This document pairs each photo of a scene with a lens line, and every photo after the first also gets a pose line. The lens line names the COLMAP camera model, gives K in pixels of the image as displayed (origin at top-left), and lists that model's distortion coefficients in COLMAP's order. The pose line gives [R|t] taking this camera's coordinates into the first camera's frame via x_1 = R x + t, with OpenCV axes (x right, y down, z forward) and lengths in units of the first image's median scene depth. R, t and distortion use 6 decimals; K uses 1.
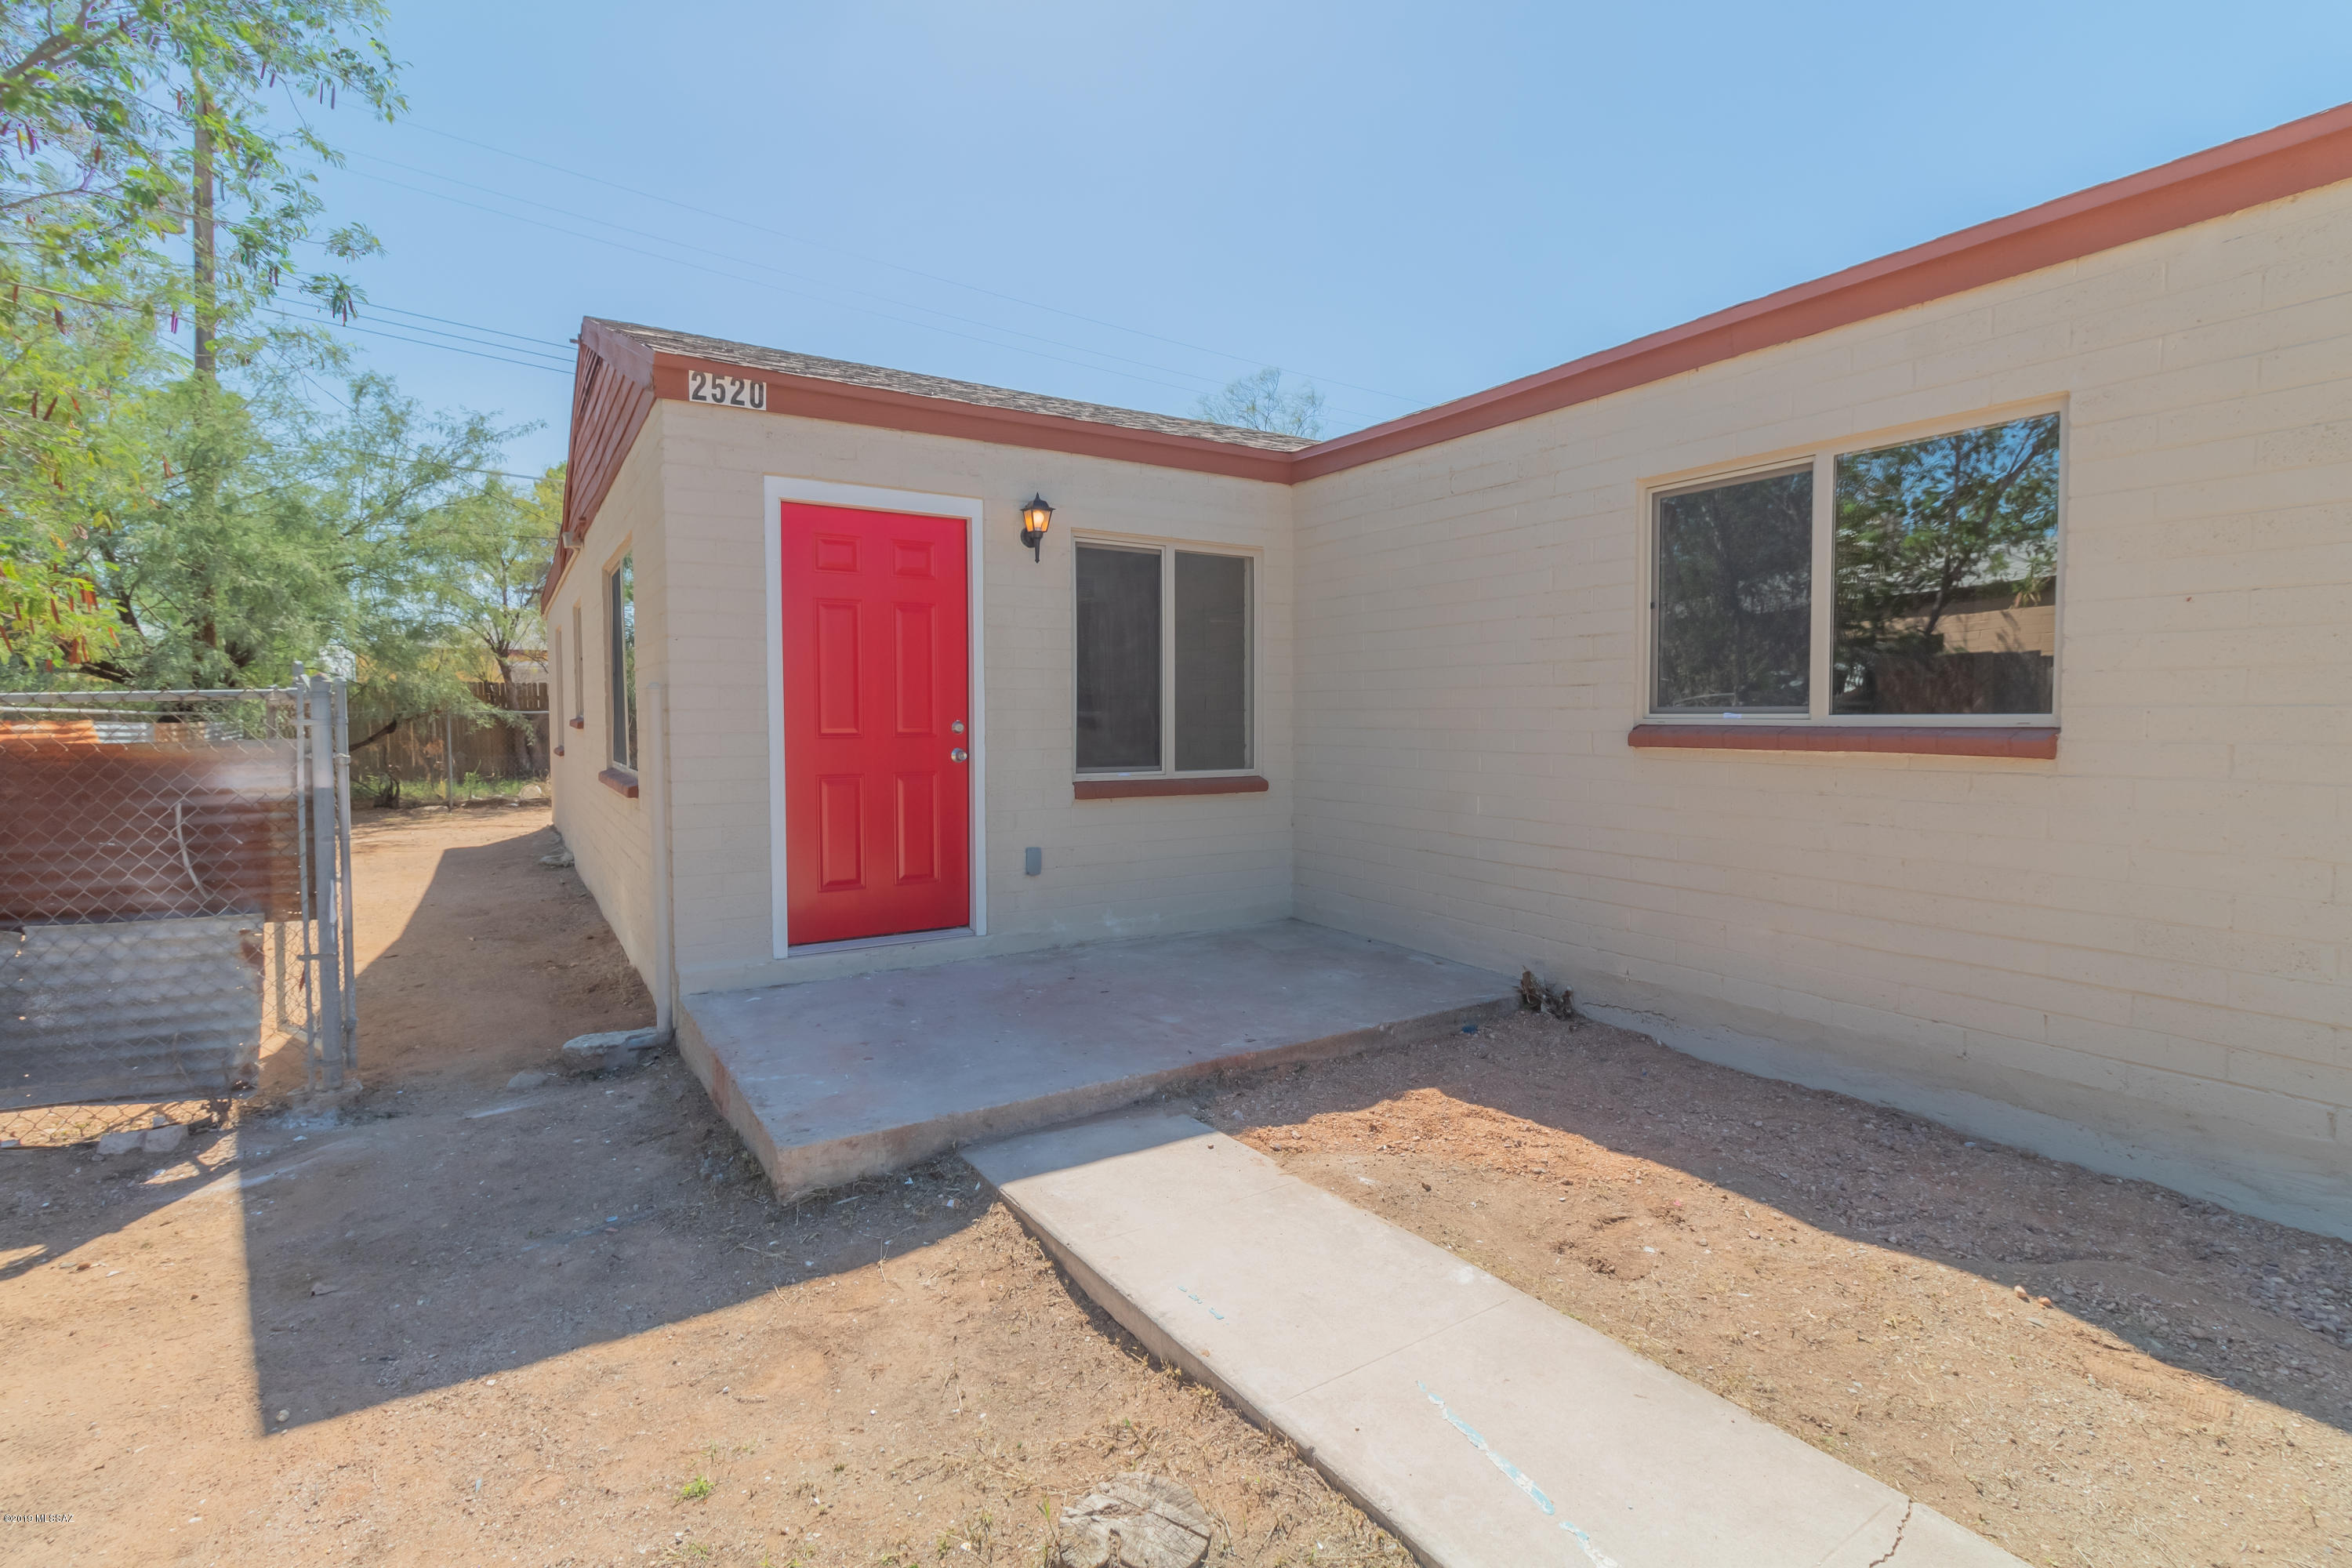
lens RADIAL K [[1083.5, 0, 1154.5], [0, 1083.5, 766.3], [0, 0, 1]] dist [0.002973, -0.000503]
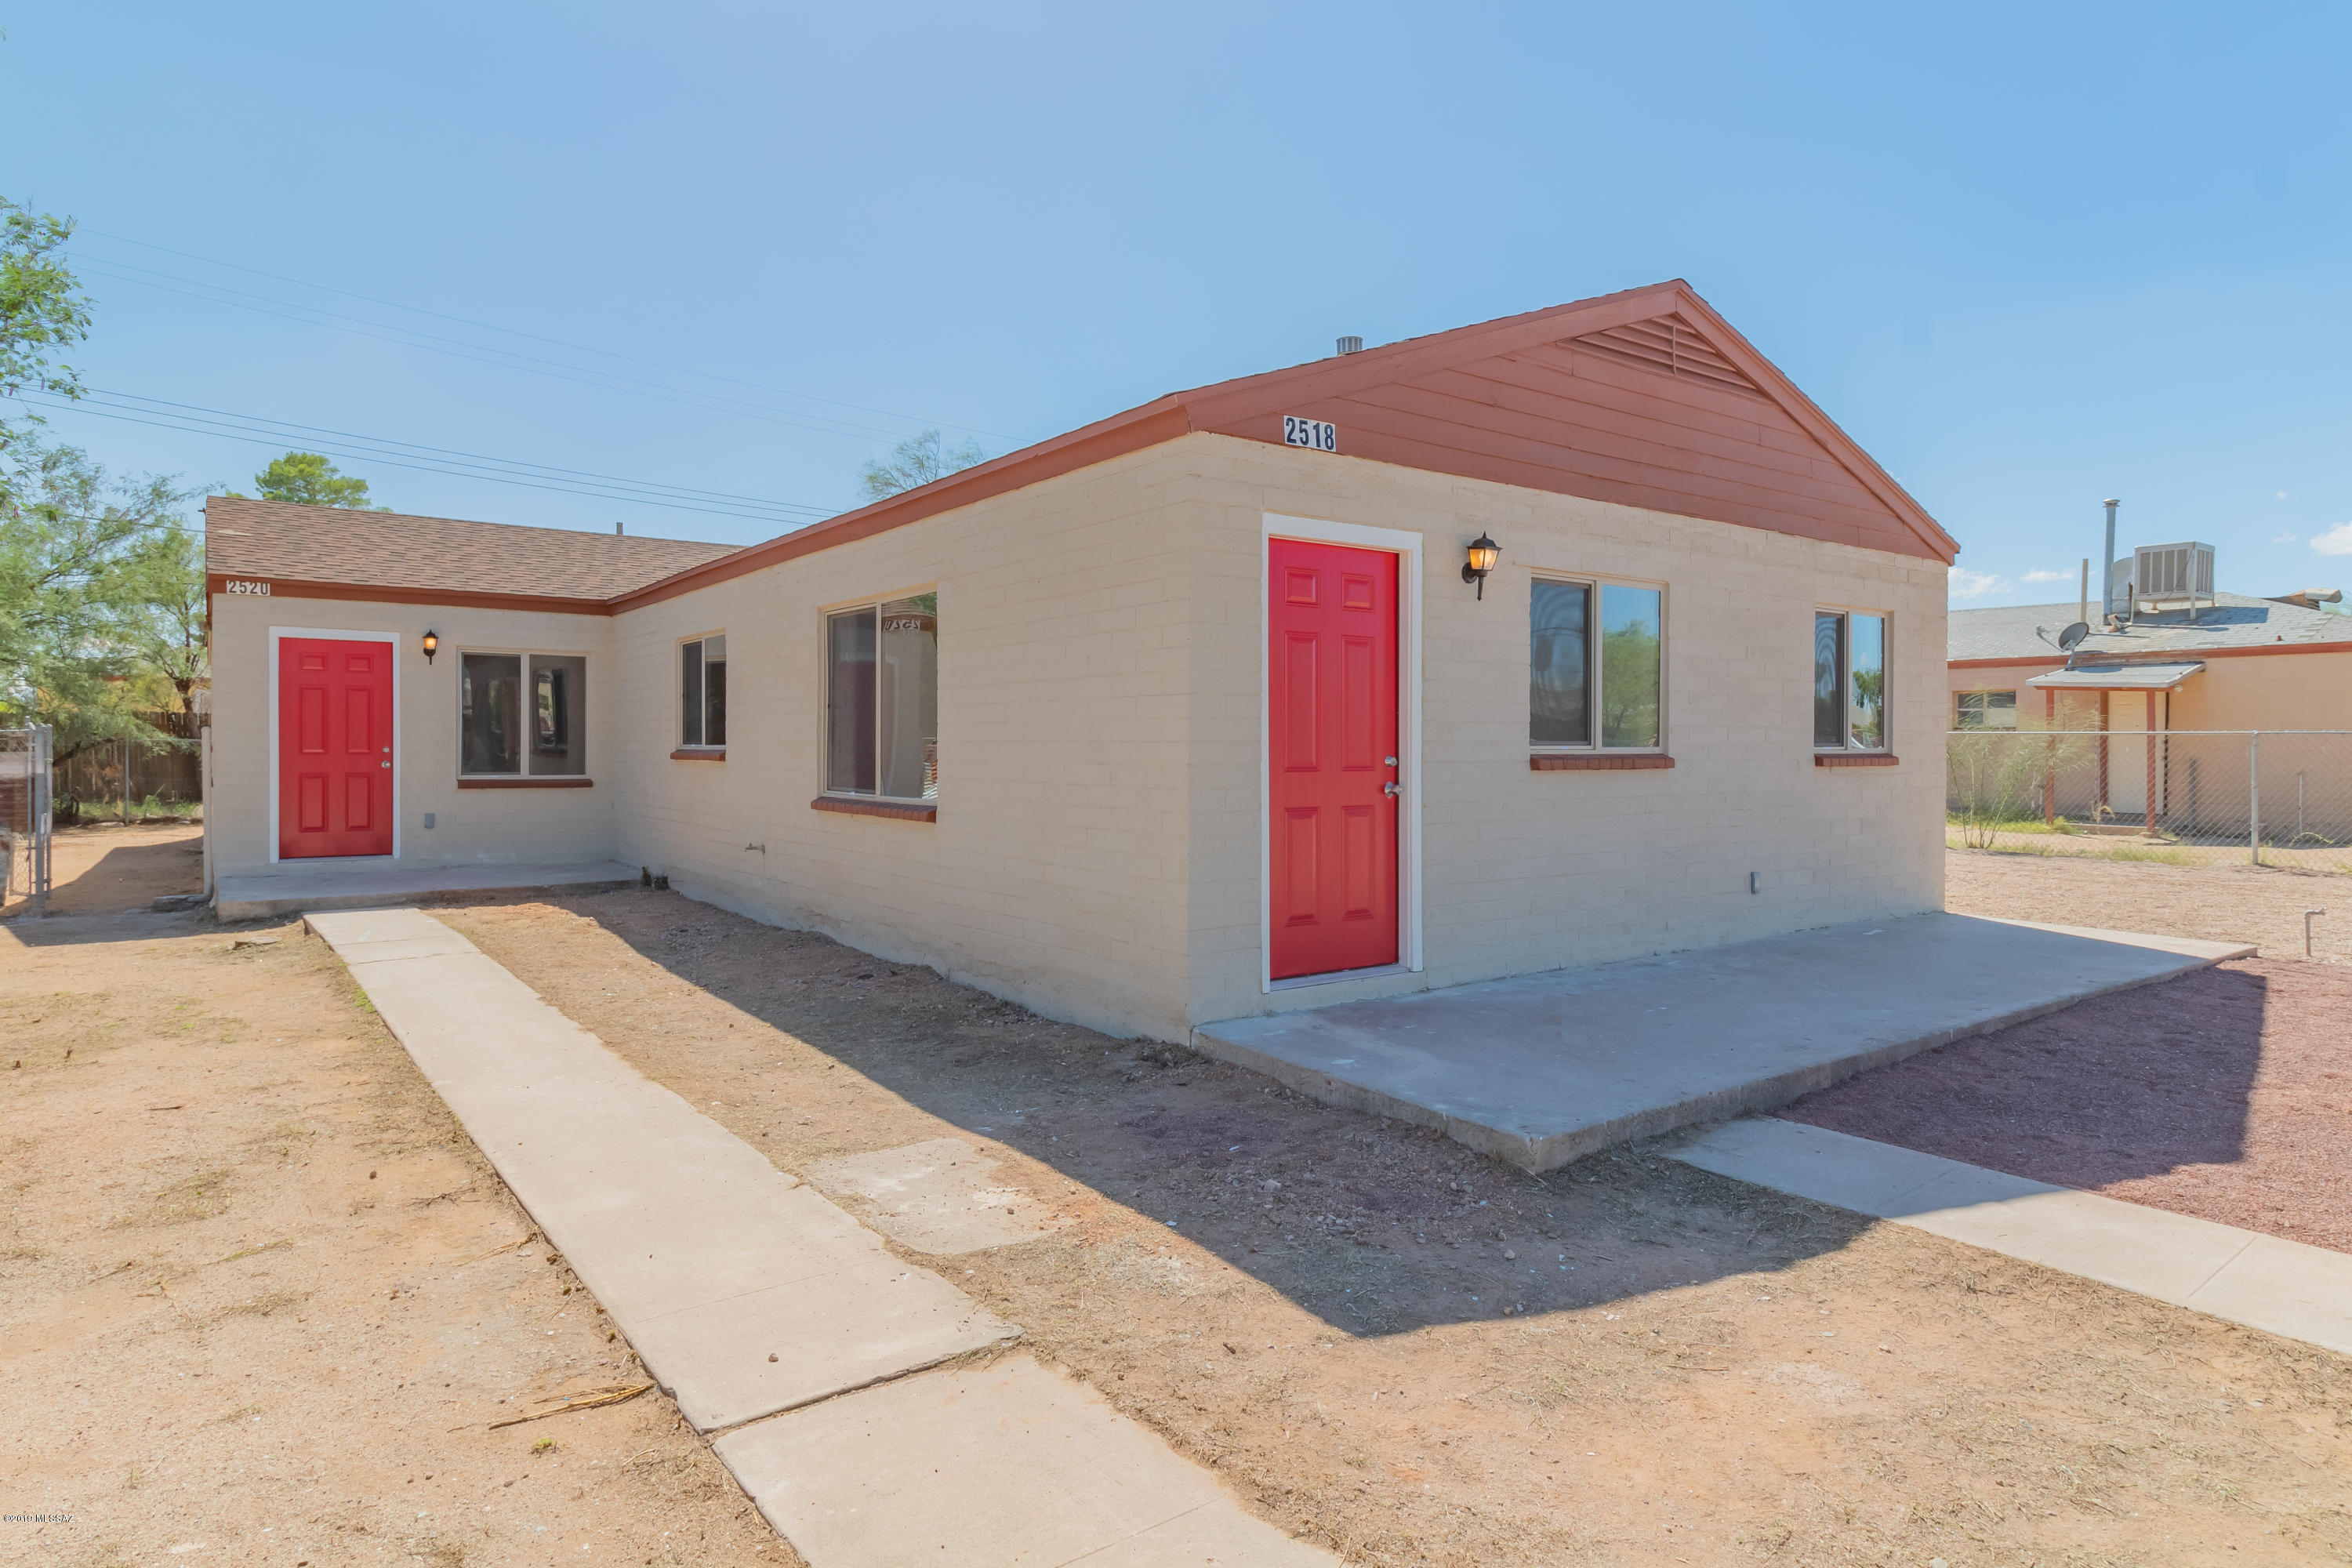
lens RADIAL K [[1324.0, 0, 1163.5], [0, 1324.0, 765.1], [0, 0, 1]] dist [0.005030, -0.000522]
pose [[0.997175, 0.004286, 0.074985, 0.878097], [-0.001744, 0.999423, -0.033935, 0.059139], [-0.075087, 0.033709, 0.996607, -1.247855]]
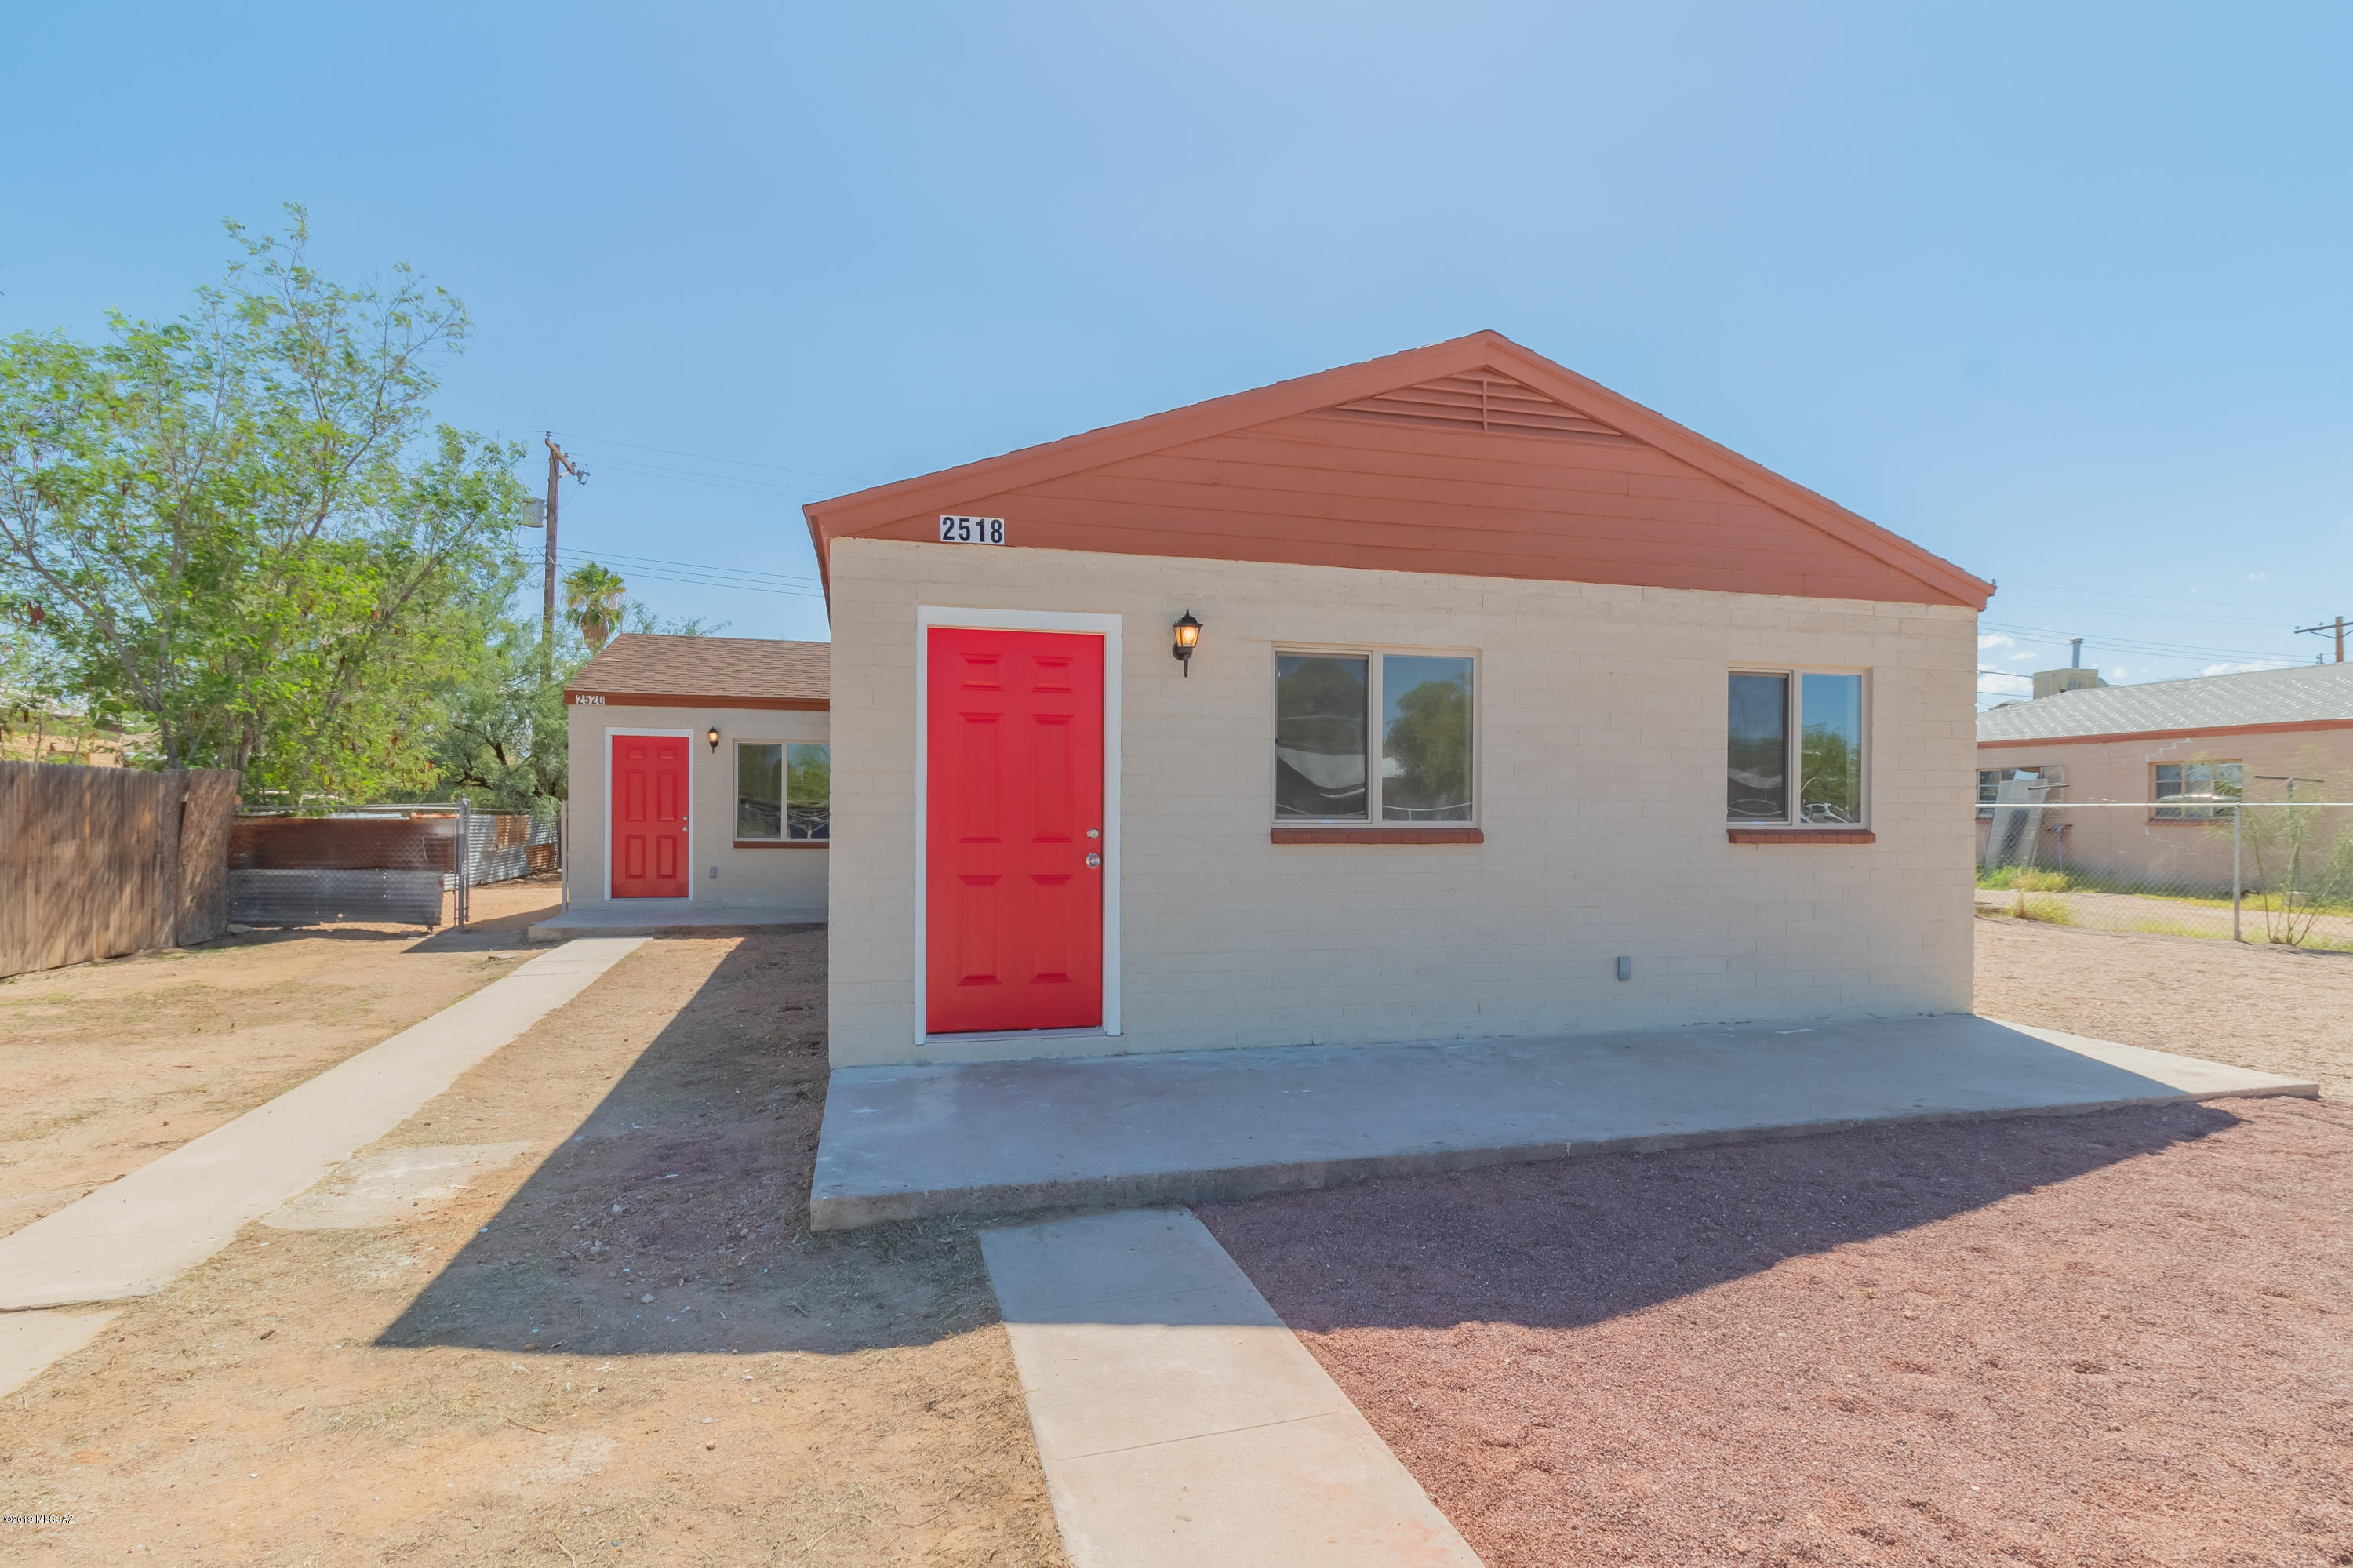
lens RADIAL K [[1173.1, 0, 1161.9], [0, 1173.1, 829.6], [0, 0, 1]] dist [-0.001263, 0.001184]
pose [[0.956523, 0.012176, -0.291404, 1.466051], [-0.022386, 0.999246, -0.031729, 0.046685], [0.290798, 0.036873, 0.956074, -1.133653]]
